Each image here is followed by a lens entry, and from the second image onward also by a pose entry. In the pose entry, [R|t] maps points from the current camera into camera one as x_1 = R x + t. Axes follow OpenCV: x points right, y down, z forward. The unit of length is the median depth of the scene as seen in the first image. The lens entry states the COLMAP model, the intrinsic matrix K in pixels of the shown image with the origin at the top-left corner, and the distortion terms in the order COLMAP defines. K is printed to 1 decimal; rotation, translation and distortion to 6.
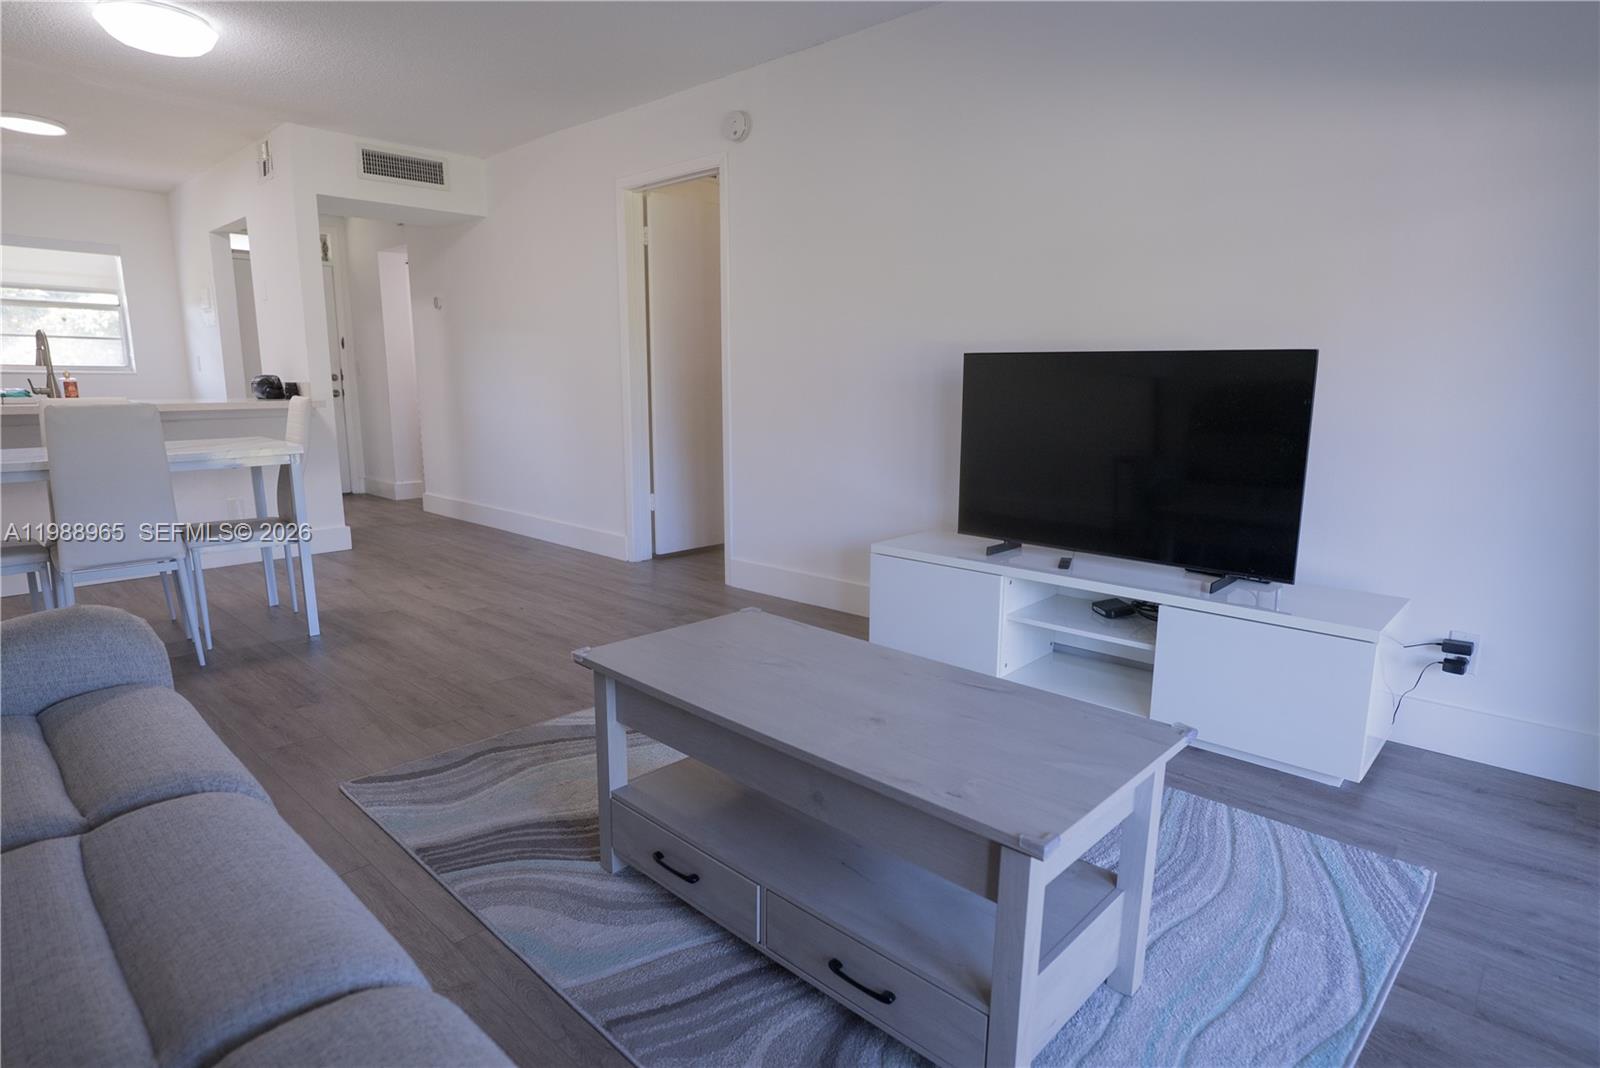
lens RADIAL K [[867.4, 0, 800.0], [0, 867.4, 534.0], [0, 0, 1]] dist [-0.048460, 0.030241]
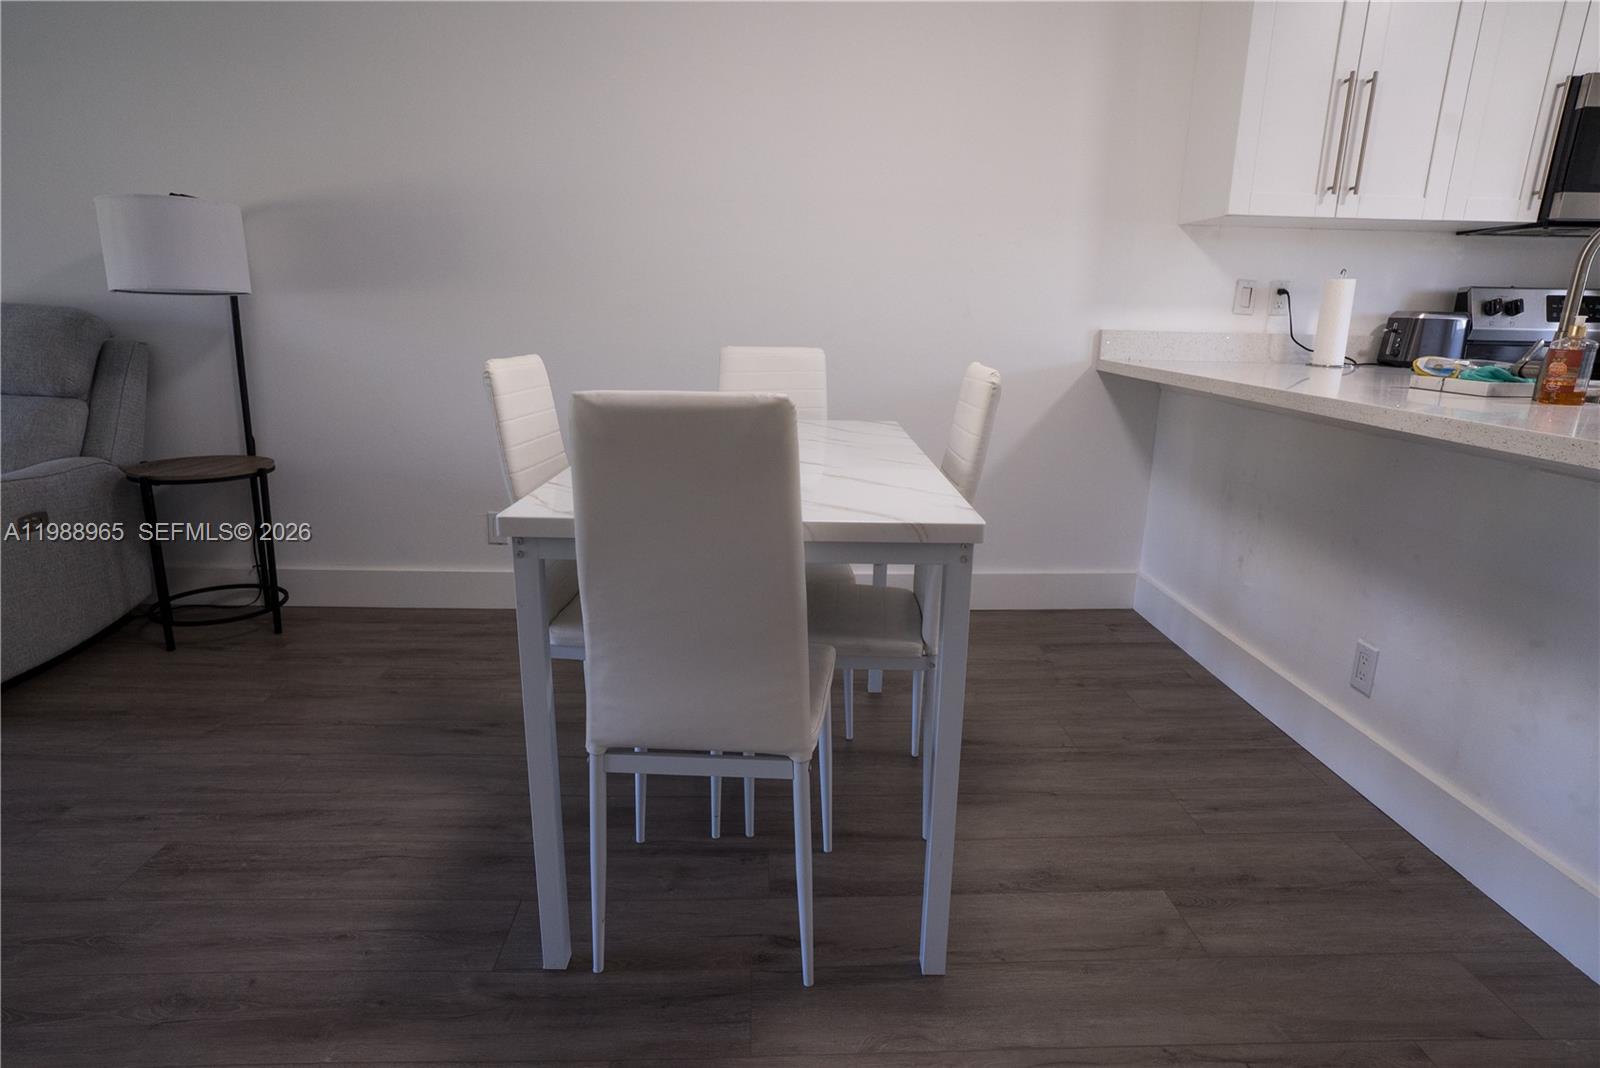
lens RADIAL K [[867.4, 0, 800.0], [0, 867.4, 534.0], [0, 0, 1]] dist [-0.048460, 0.030241]
pose [[-0.704902, 0.166283, -0.689538, -0.447664], [-0.146576, 0.917001, 0.370978, -0.264815], [0.693994, 0.362573, -0.622023, 1.401094]]
